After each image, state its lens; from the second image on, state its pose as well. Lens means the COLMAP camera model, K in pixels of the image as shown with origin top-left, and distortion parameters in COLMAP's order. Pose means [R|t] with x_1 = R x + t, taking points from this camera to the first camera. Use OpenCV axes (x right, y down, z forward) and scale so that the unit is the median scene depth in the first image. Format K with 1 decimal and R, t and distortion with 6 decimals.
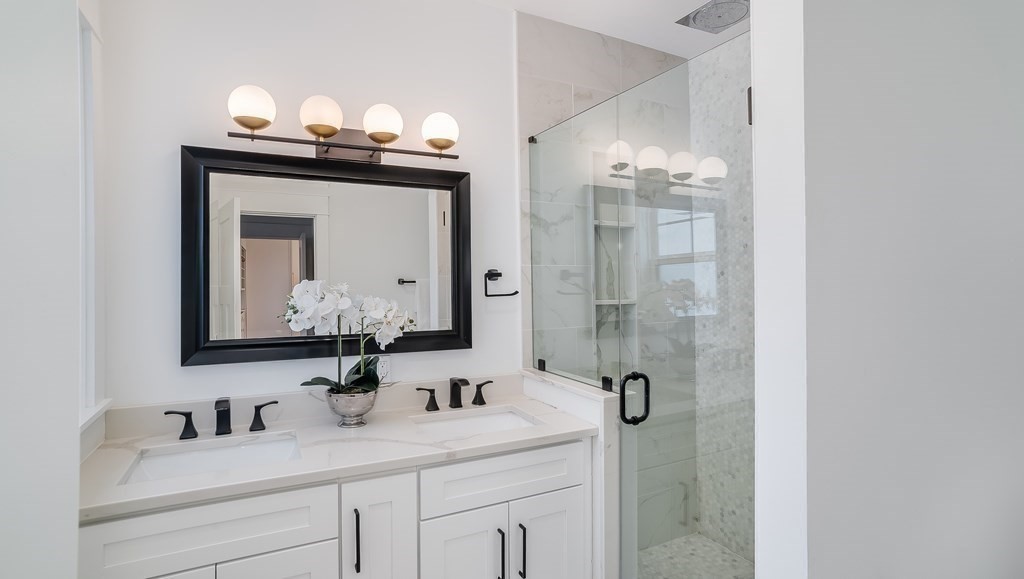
lens RADIAL K [[525.1, 0, 512.0], [0, 525.1, 289.5], [0, 0, 1]] dist [-0.001232, -0.000315]
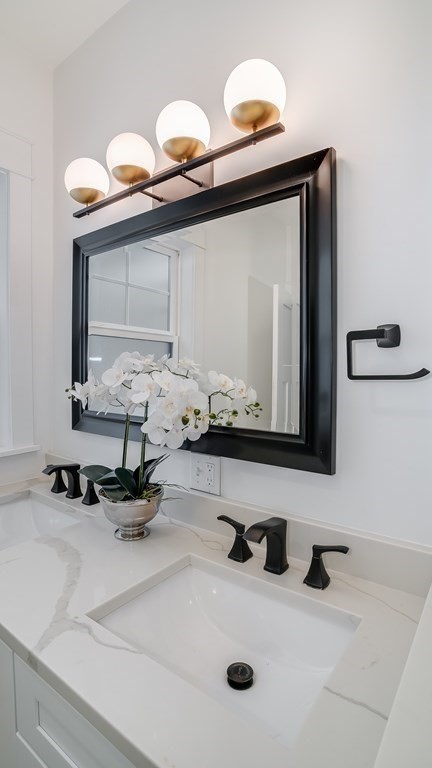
lens RADIAL K [[396.3, 0, 215.4], [0, 396.3, 378.6], [0, 0, 1]] dist [0.000064, -0.000023]
pose [[0.420071, 0.026603, -0.907101, 0.242789], [-0.016273, 0.999630, 0.021781, 0.007094], [0.907346, 0.005611, 0.420348, 0.741952]]
